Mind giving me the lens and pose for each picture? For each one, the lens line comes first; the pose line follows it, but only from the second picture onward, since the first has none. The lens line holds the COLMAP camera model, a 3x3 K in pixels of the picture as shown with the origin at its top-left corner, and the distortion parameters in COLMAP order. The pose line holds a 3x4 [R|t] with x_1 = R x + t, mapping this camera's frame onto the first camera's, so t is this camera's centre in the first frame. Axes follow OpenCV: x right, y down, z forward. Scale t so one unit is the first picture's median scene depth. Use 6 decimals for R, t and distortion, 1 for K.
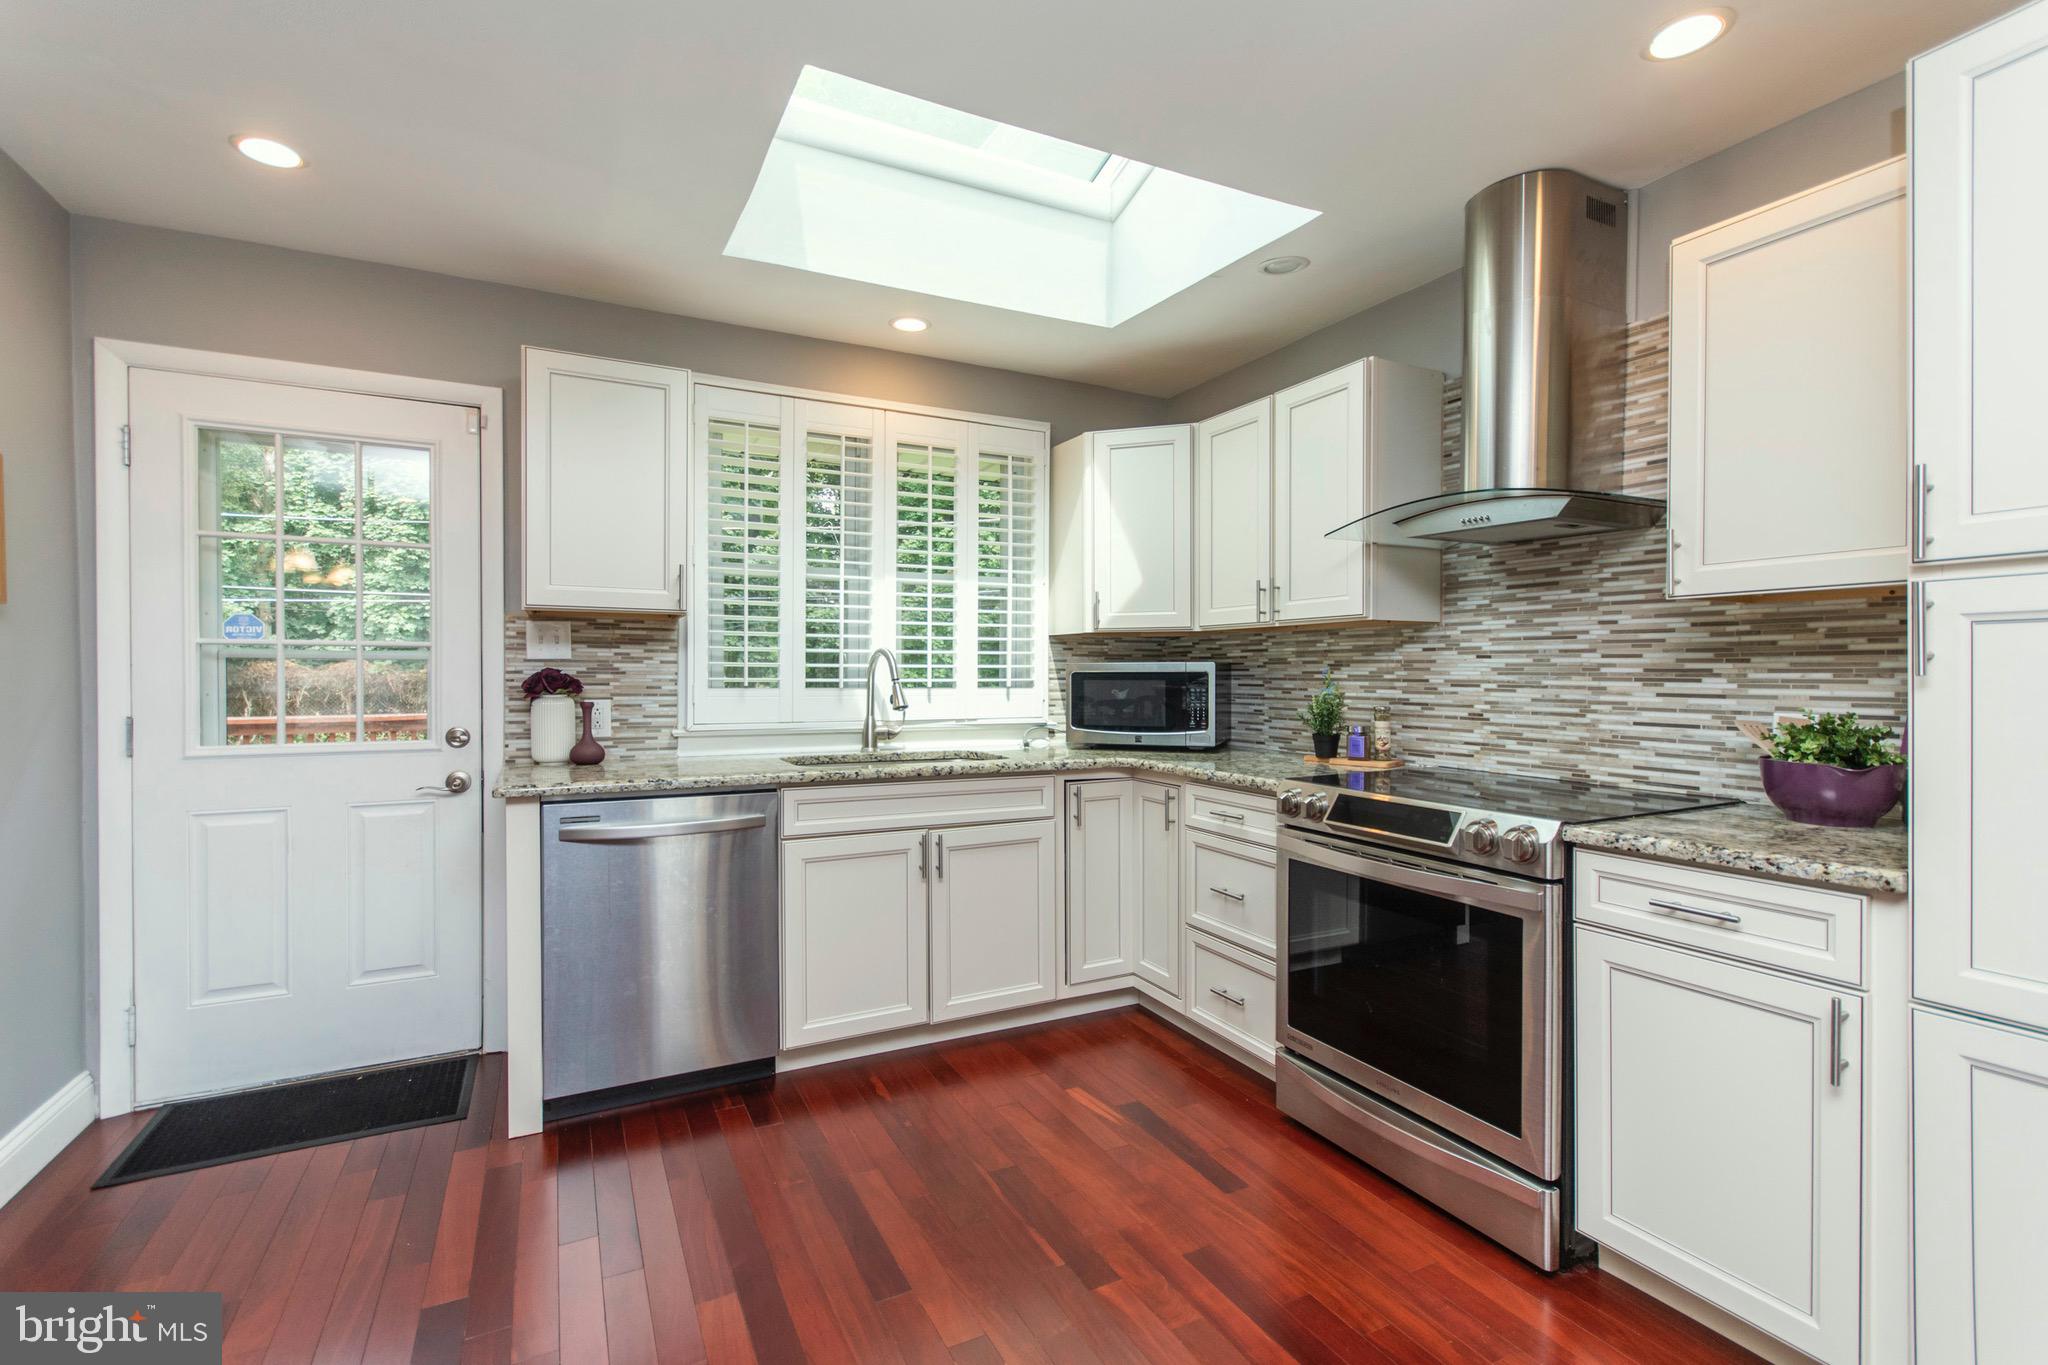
lens RADIAL K [[910.0, 0, 1008.6], [0, 910.0, 681.3], [0, 0, 1]] dist [0.005542, 0.000812]
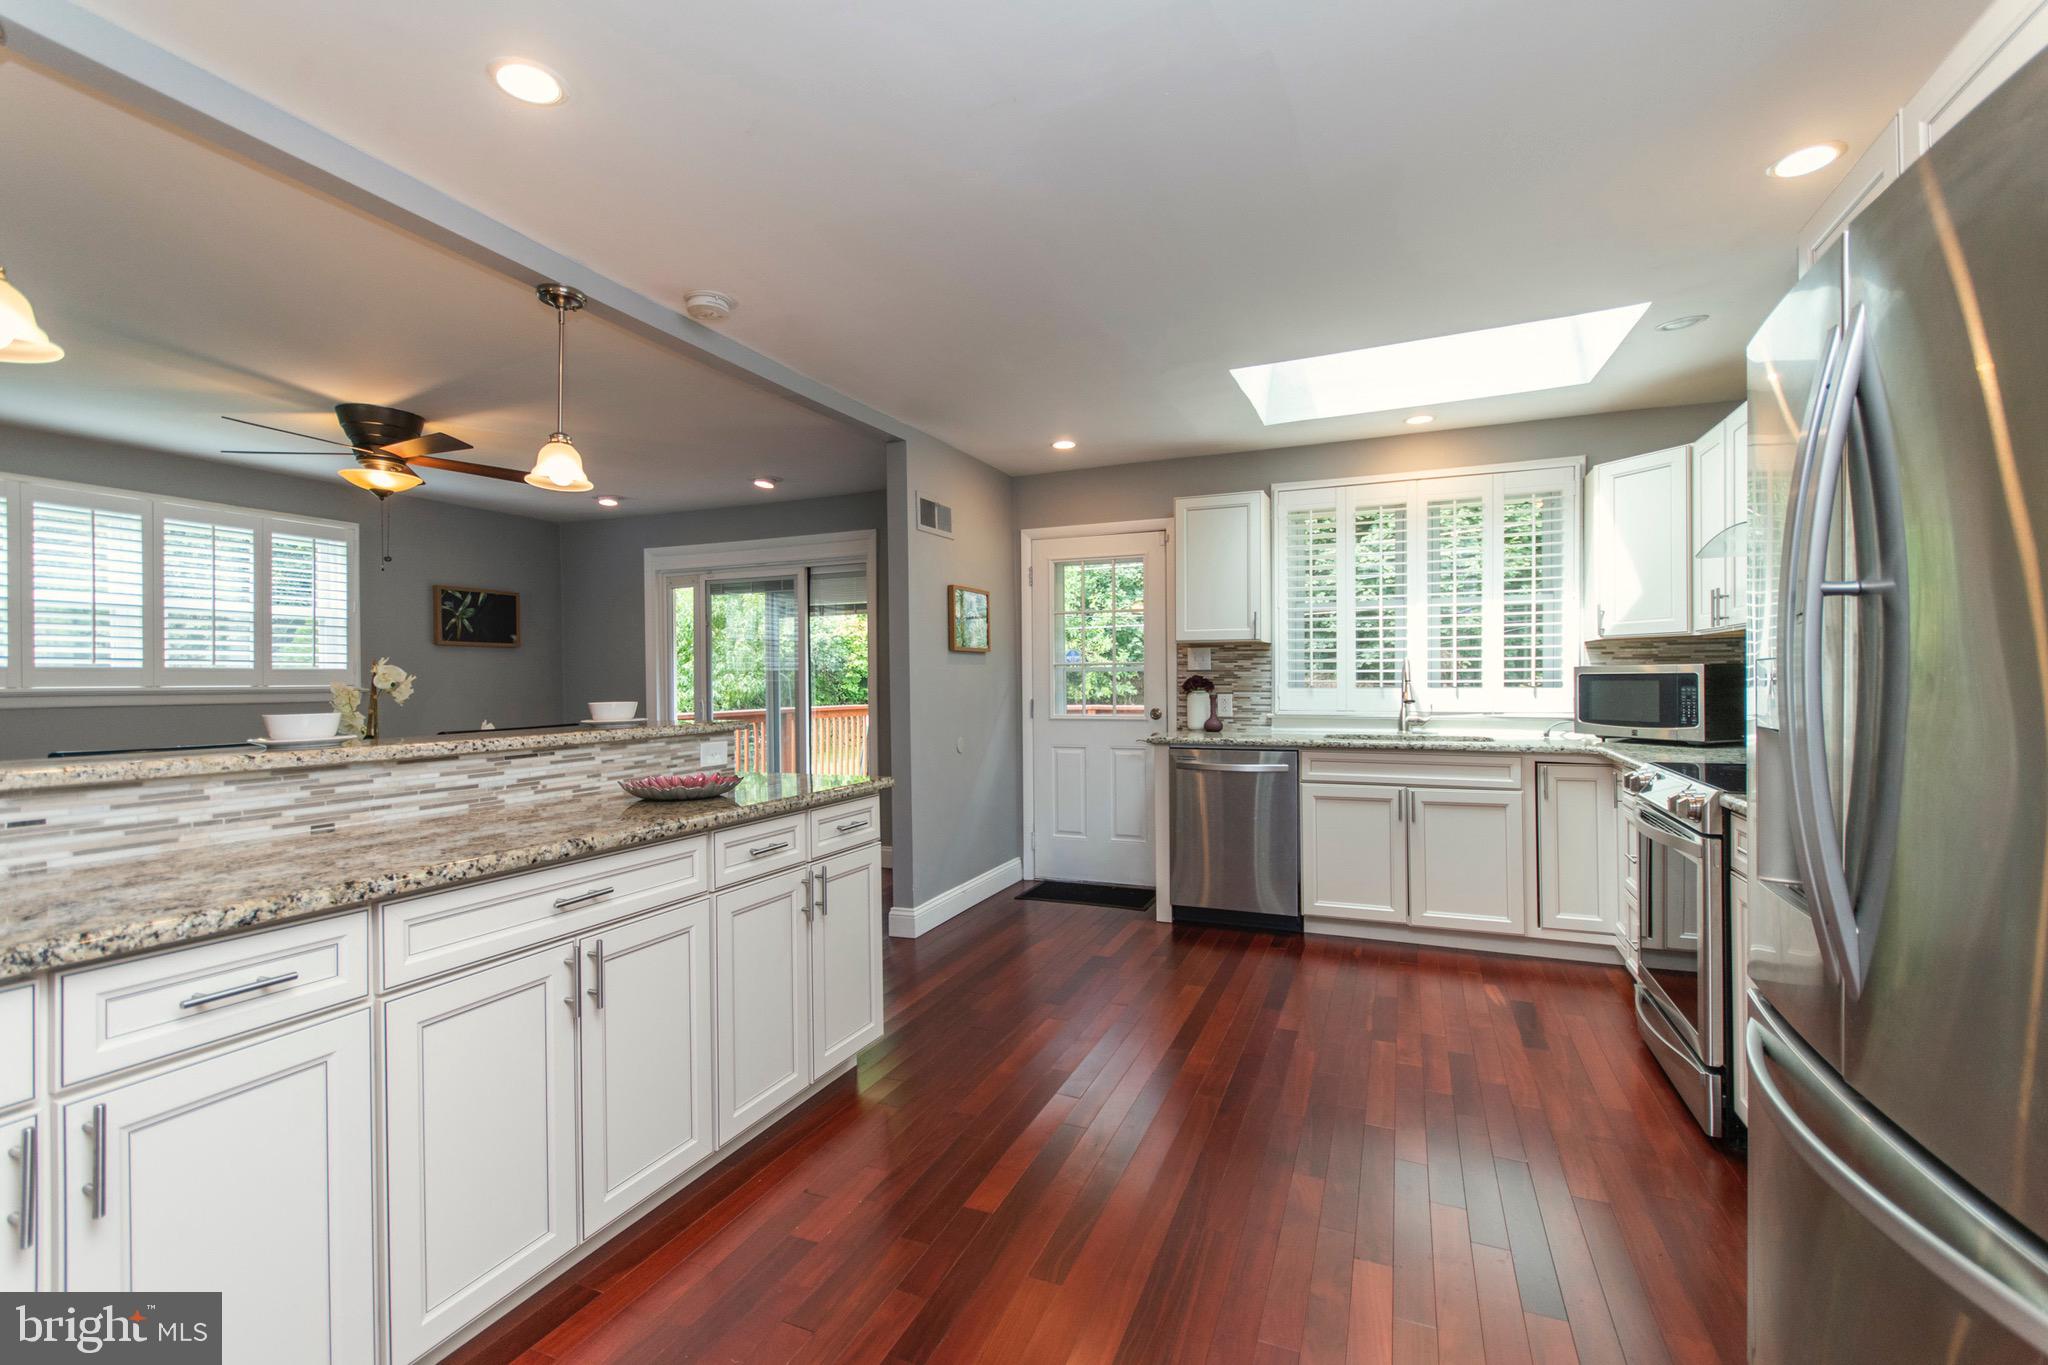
lens RADIAL K [[910.0, 0, 1000.2], [0, 910.0, 689.0], [0, 0, 1]] dist [0.005542, 0.000812]
pose [[0.629184, 0.003048, -0.777250, 0.628206], [0.003301, 0.999973, 0.006594, -0.001255], [0.777249, -0.006715, 0.629157, -0.390973]]
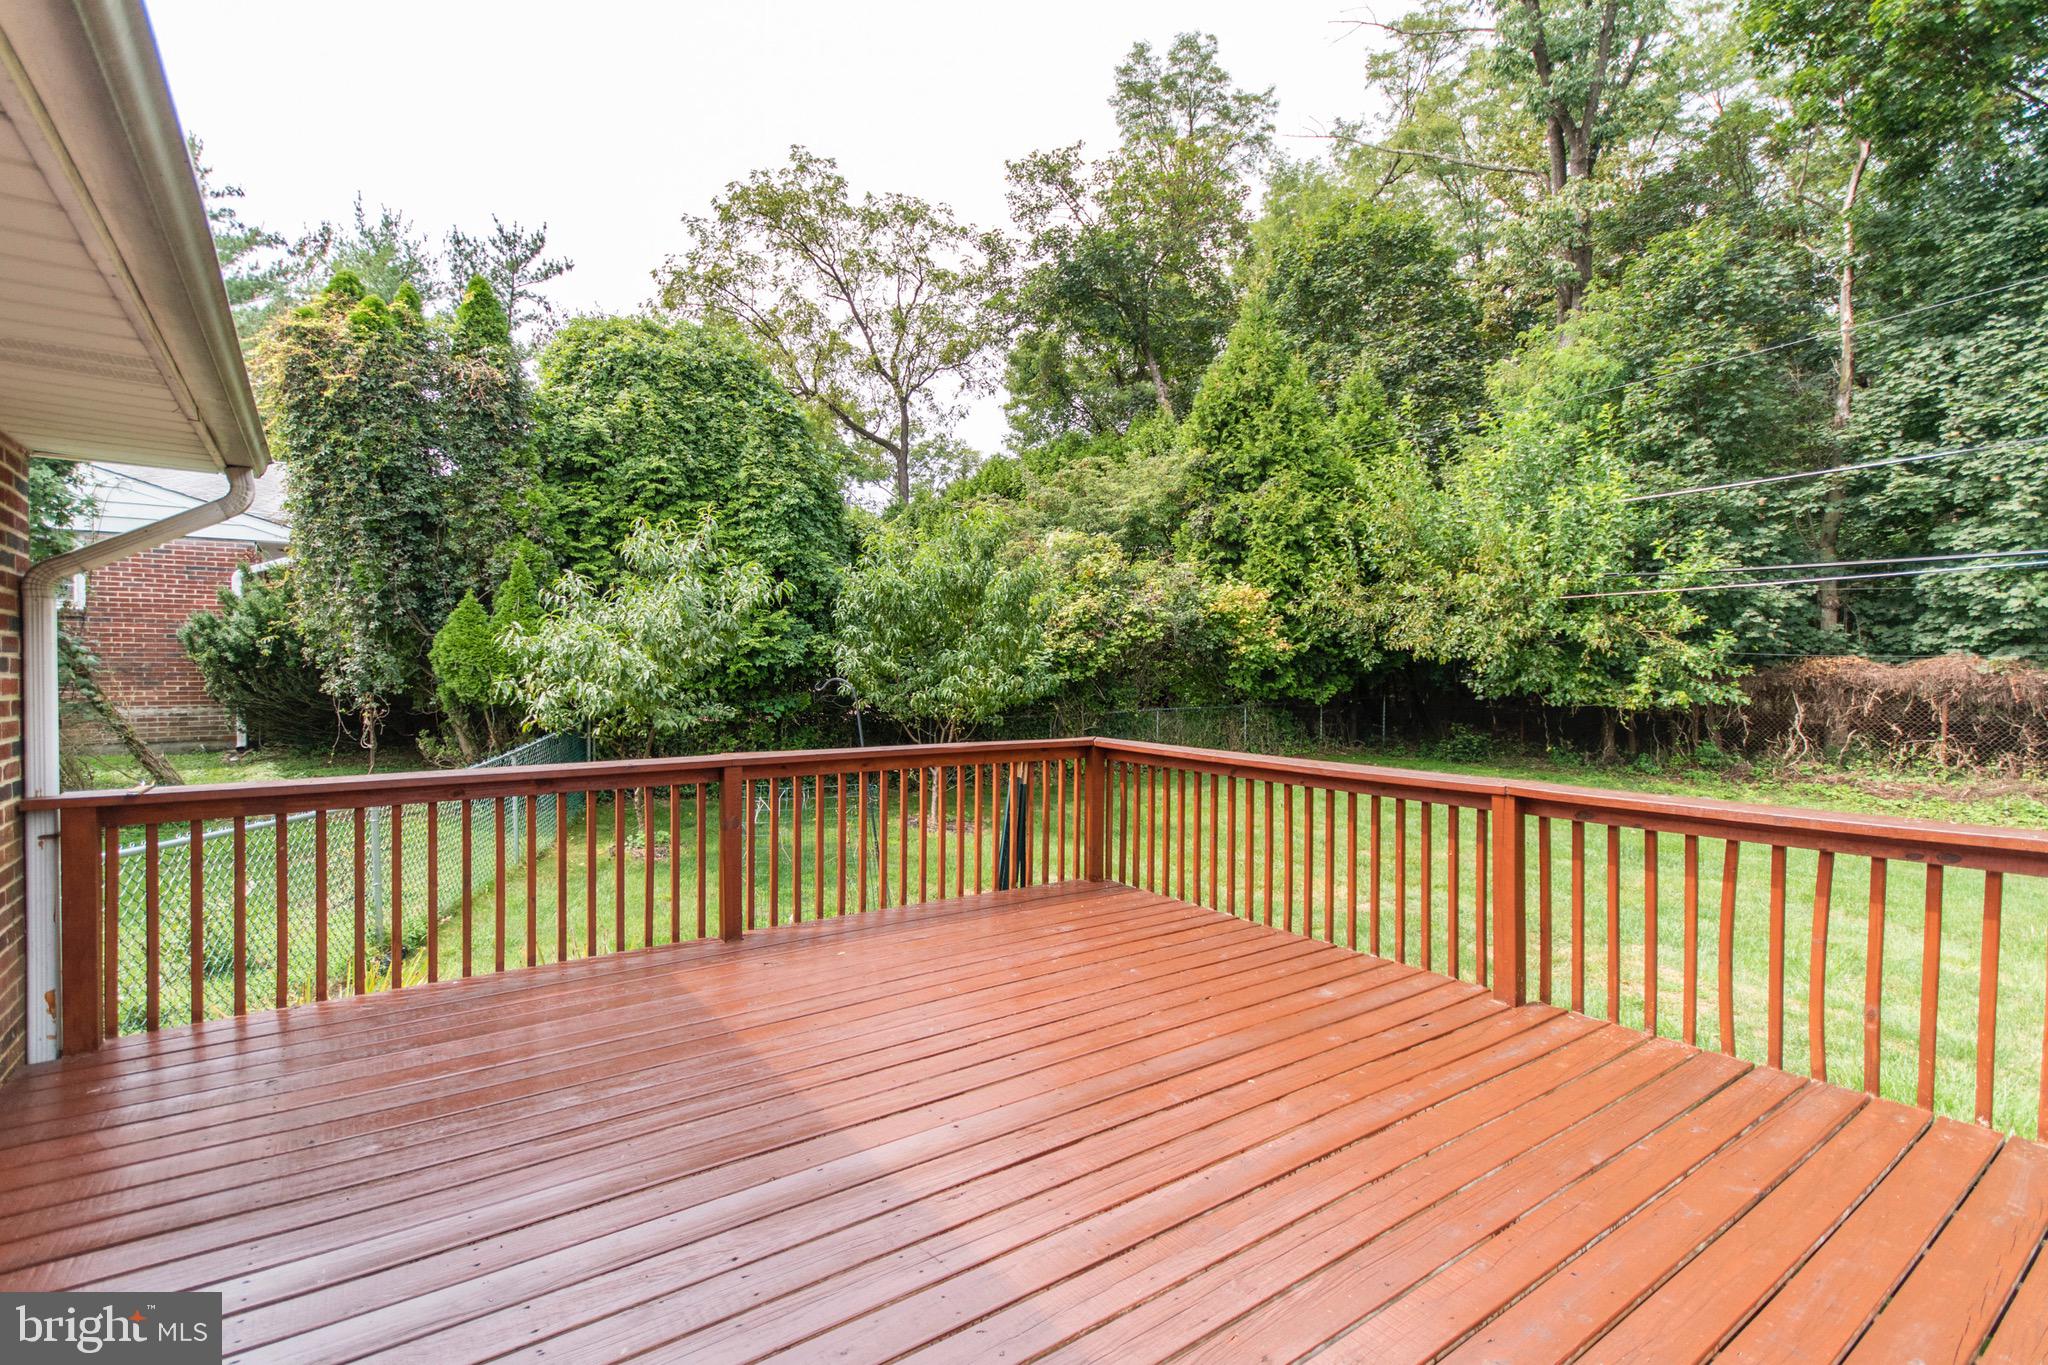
lens RADIAL K [[910.0, 0, 1018.4], [0, 910.0, 682.0], [0, 0, 1]] dist [0.005542, 0.000812]
pose [[0.128392, 0.020911, -0.991503, -0.807128], [-0.007065, 0.999772, 0.020171, -0.082587], [0.991698, 0.004415, 0.128511, 1.438811]]
